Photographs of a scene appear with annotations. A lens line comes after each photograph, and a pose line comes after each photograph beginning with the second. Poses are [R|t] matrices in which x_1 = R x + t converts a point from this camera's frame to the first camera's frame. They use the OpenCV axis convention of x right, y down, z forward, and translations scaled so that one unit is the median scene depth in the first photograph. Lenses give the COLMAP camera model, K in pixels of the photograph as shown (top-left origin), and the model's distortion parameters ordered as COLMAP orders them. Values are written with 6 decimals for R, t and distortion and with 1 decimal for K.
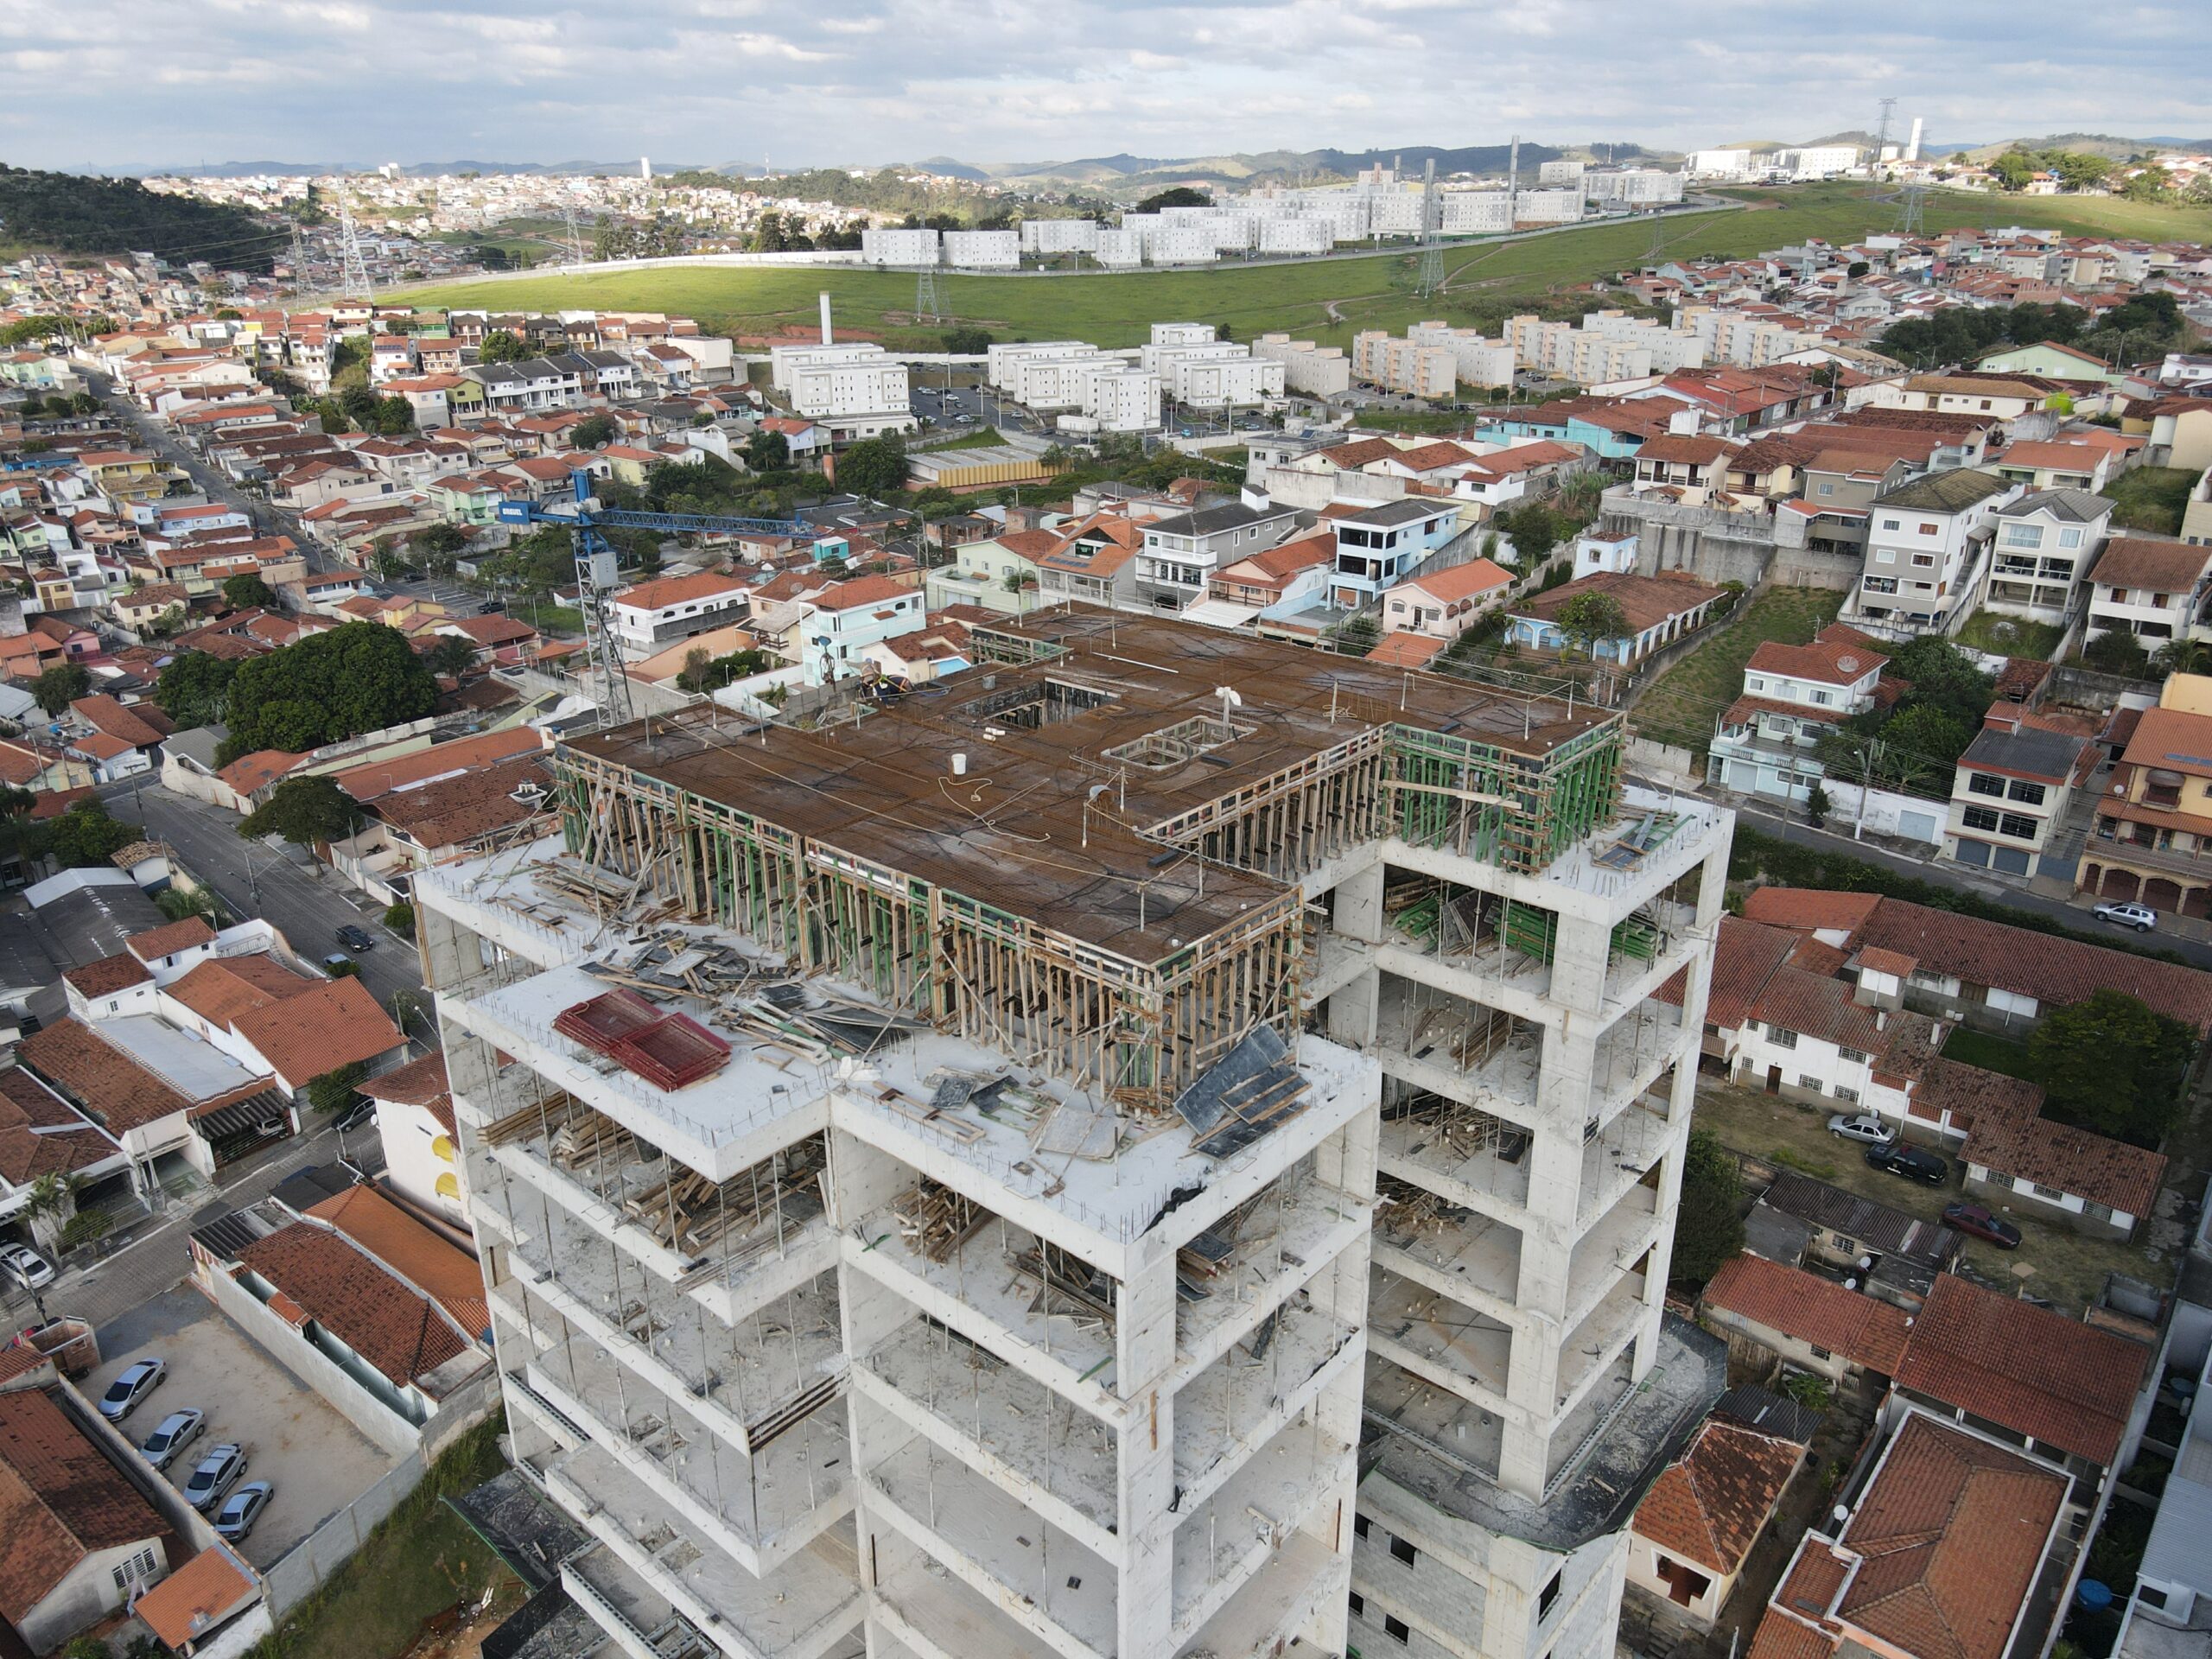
lens RADIAL K [[1625.0, 0, 1101.2], [0, 1625.0, 830.2], [0, 0, 1]] dist [0.008358, 0.008972]
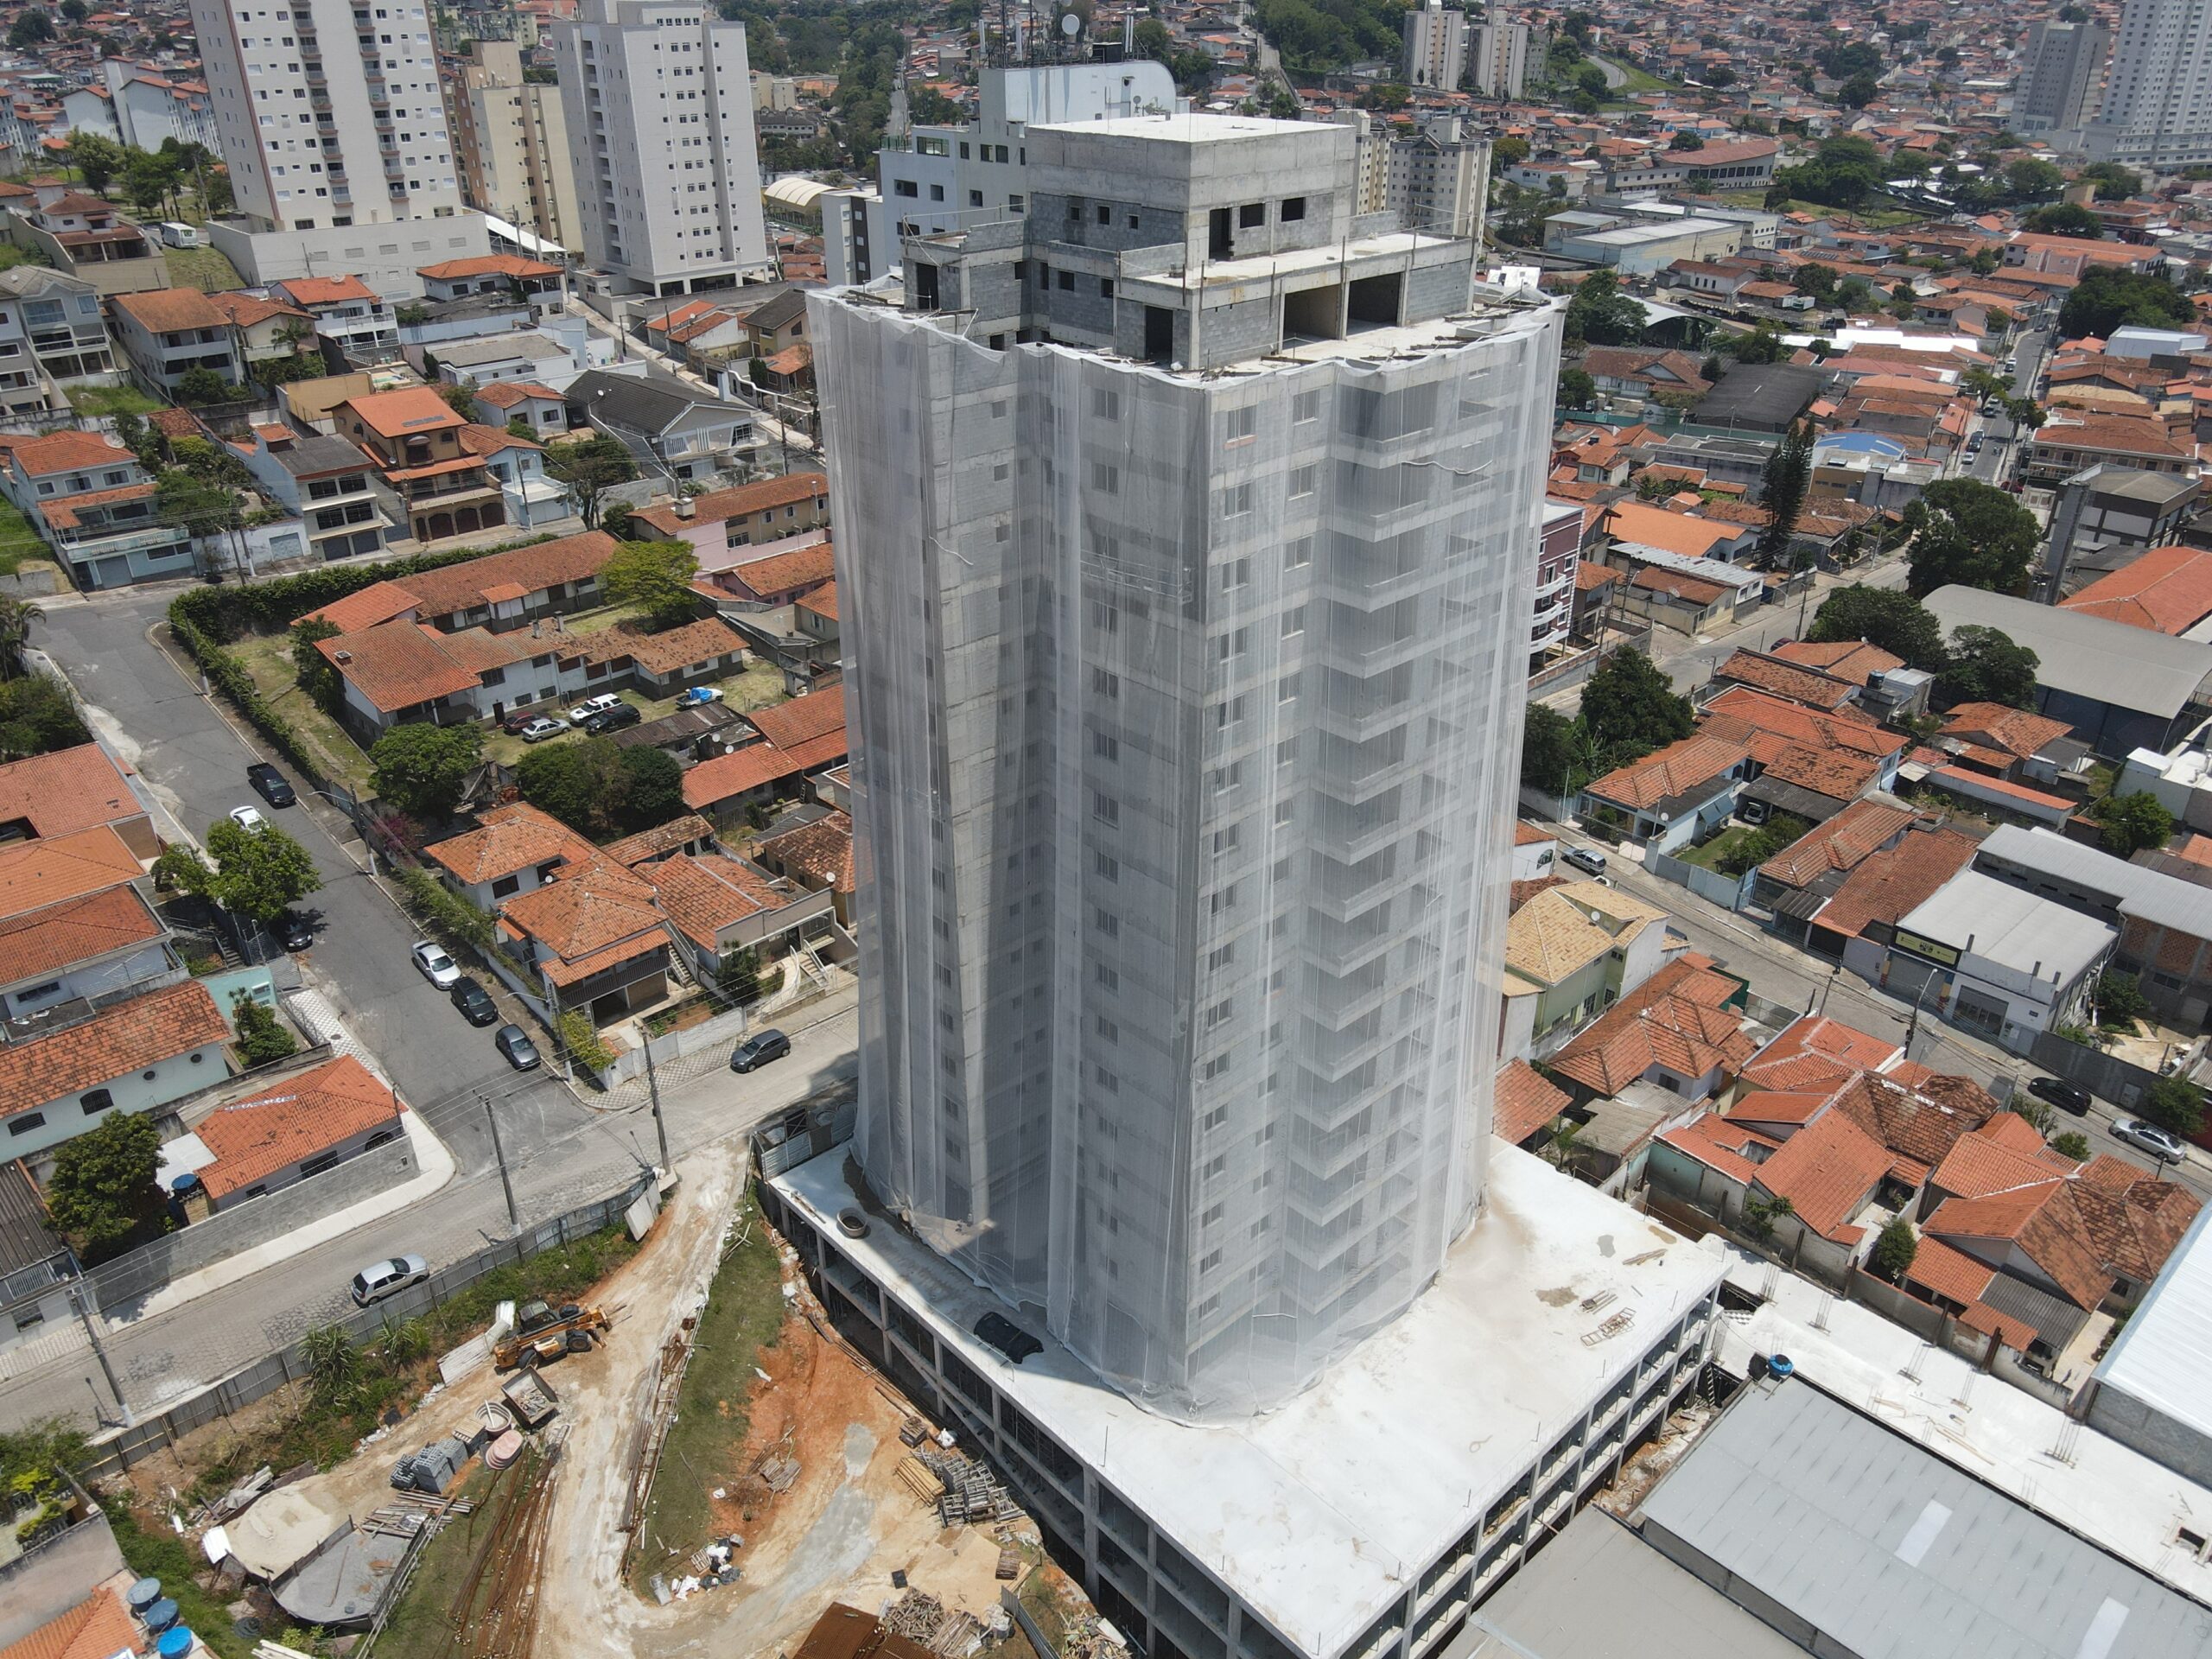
lens RADIAL K [[1625.0, 0, 1100.8], [0, 1625.0, 832.7], [0, 0, 1]] dist [0.008358, 0.008972]
pose [[0.098087, -0.460970, 0.881978, -0.420253], [0.369948, 0.839630, 0.397694, -0.058802], [-0.923860, 0.287277, 0.252892, 0.174050]]
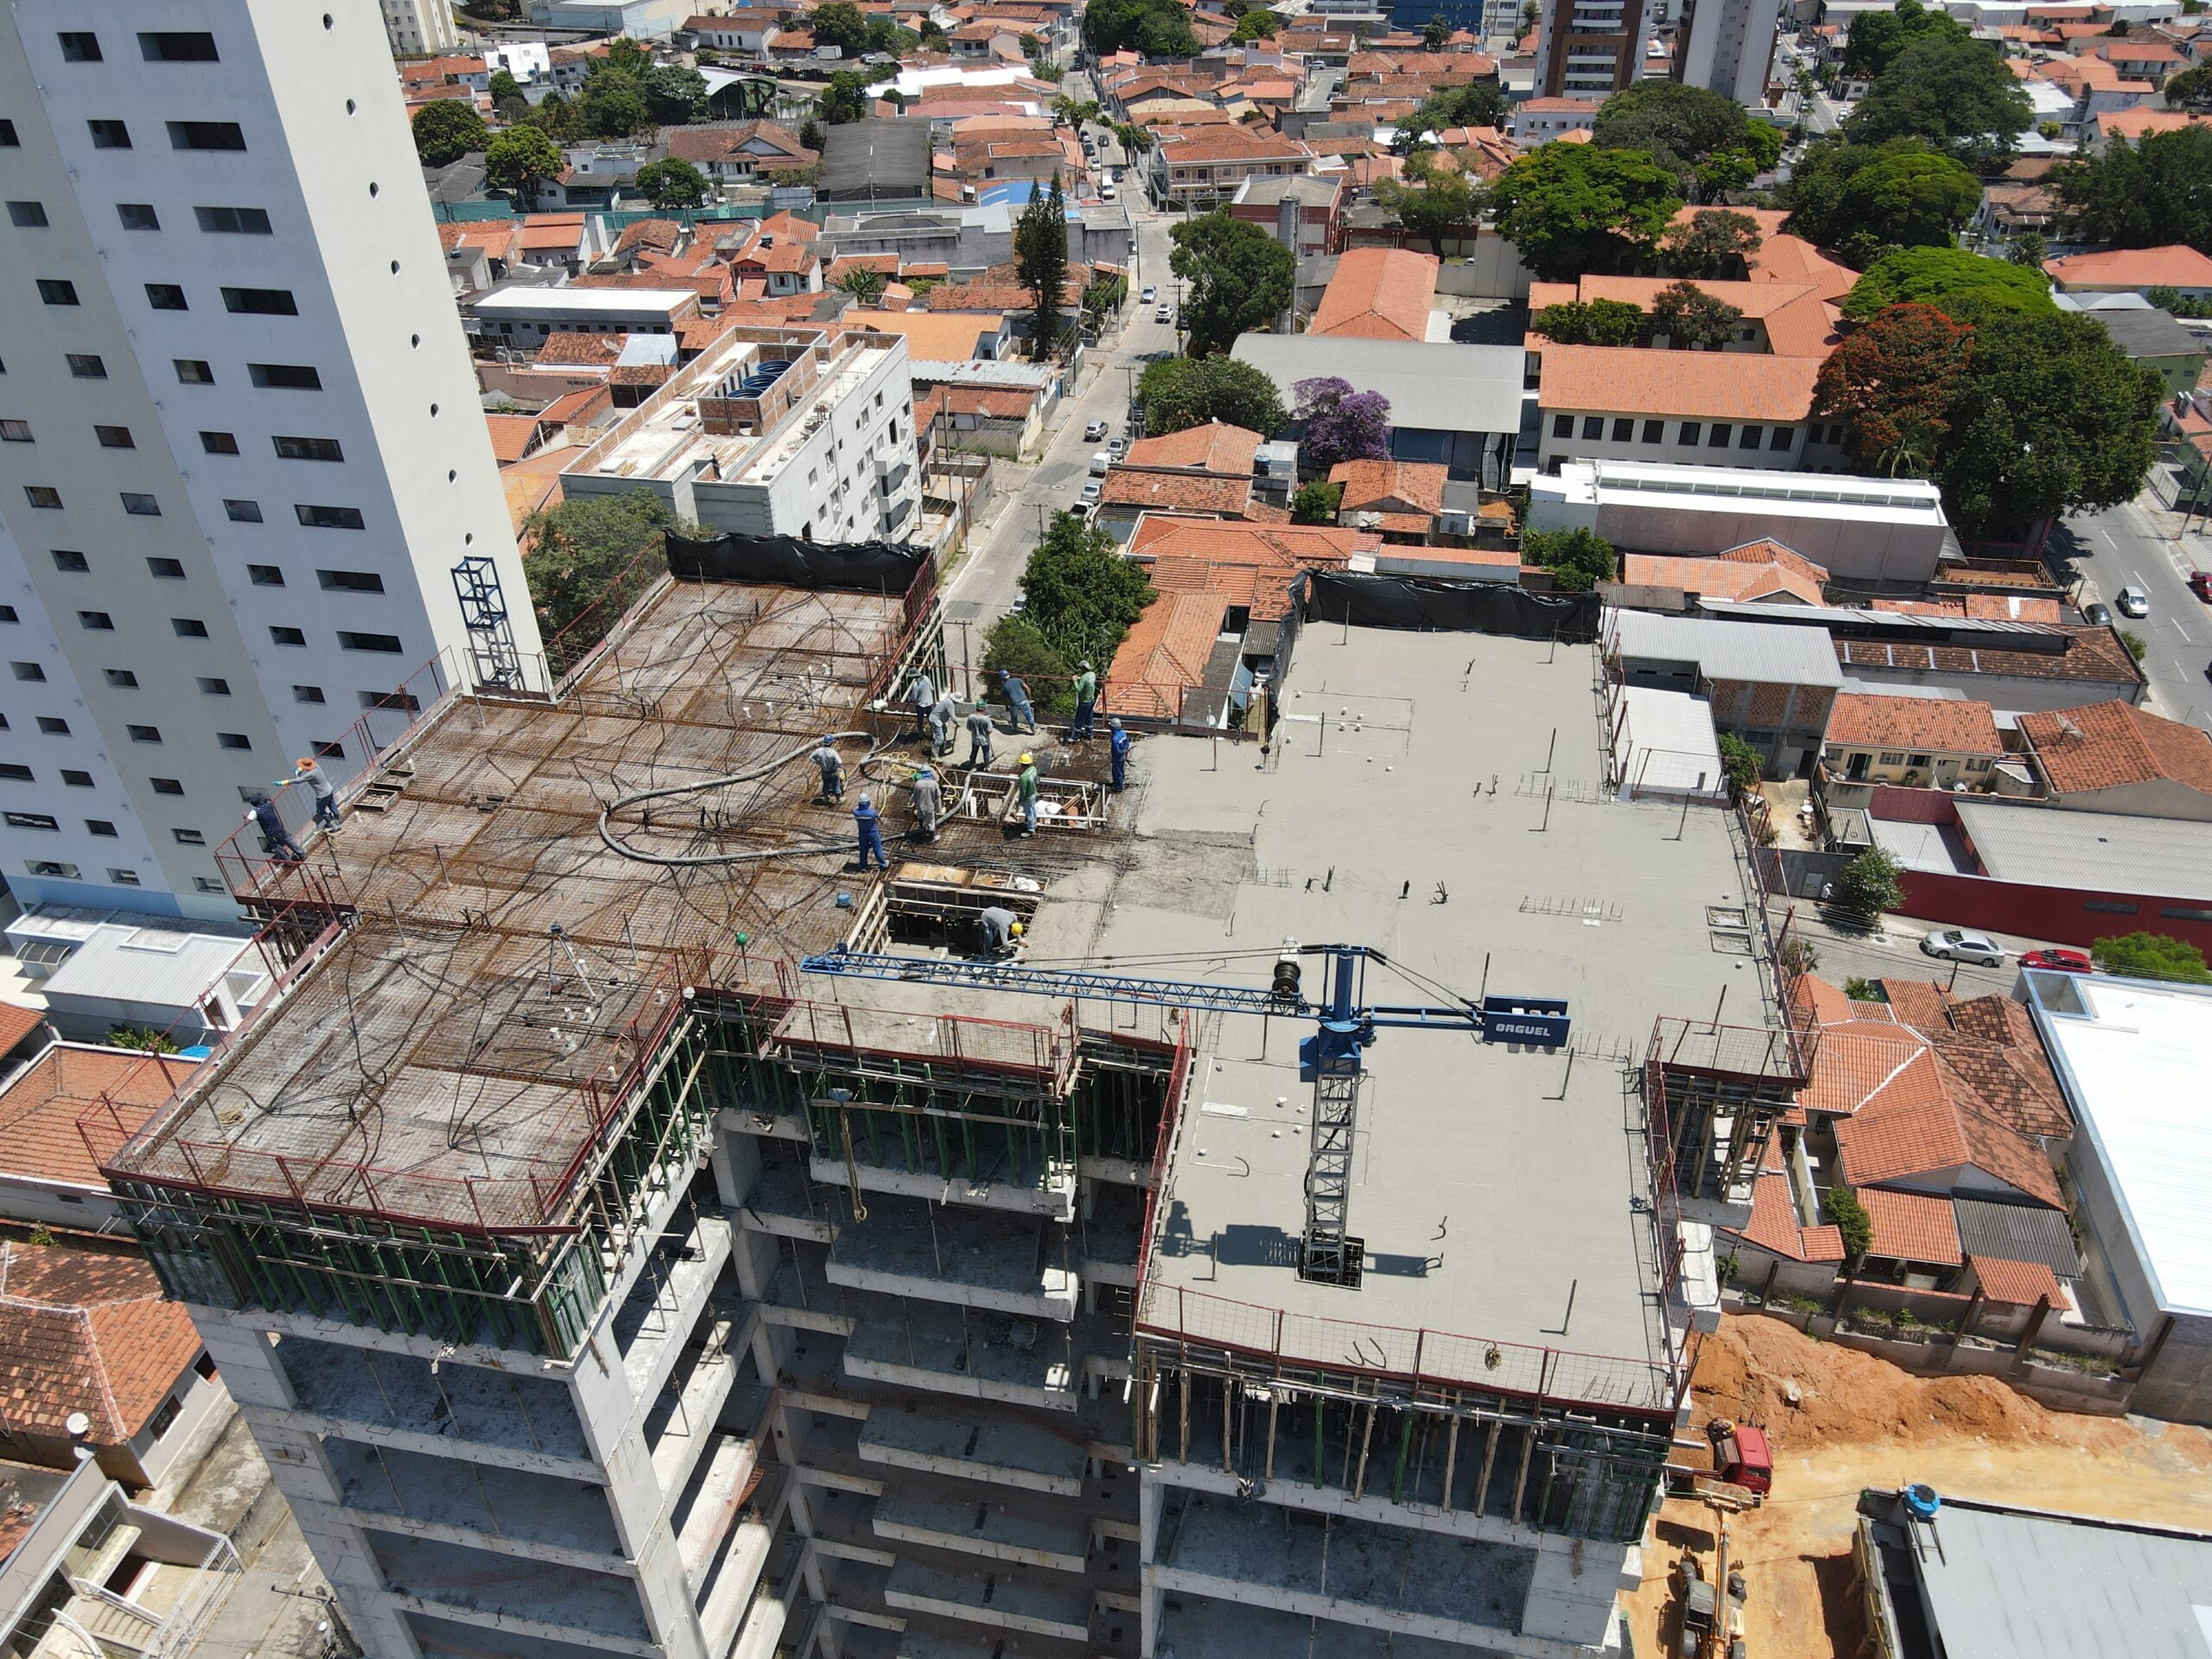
lens RADIAL K [[1625.0, 0, 1095.5], [0, 1625.0, 836.5], [0, 0, 1]] dist [0.008358, 0.008972]
pose [[-0.491568, -0.484980, 0.723295, -0.134629], [0.345561, 0.653750, 0.673201, -0.043185], [-0.799343, 0.580866, -0.153772, 0.269881]]
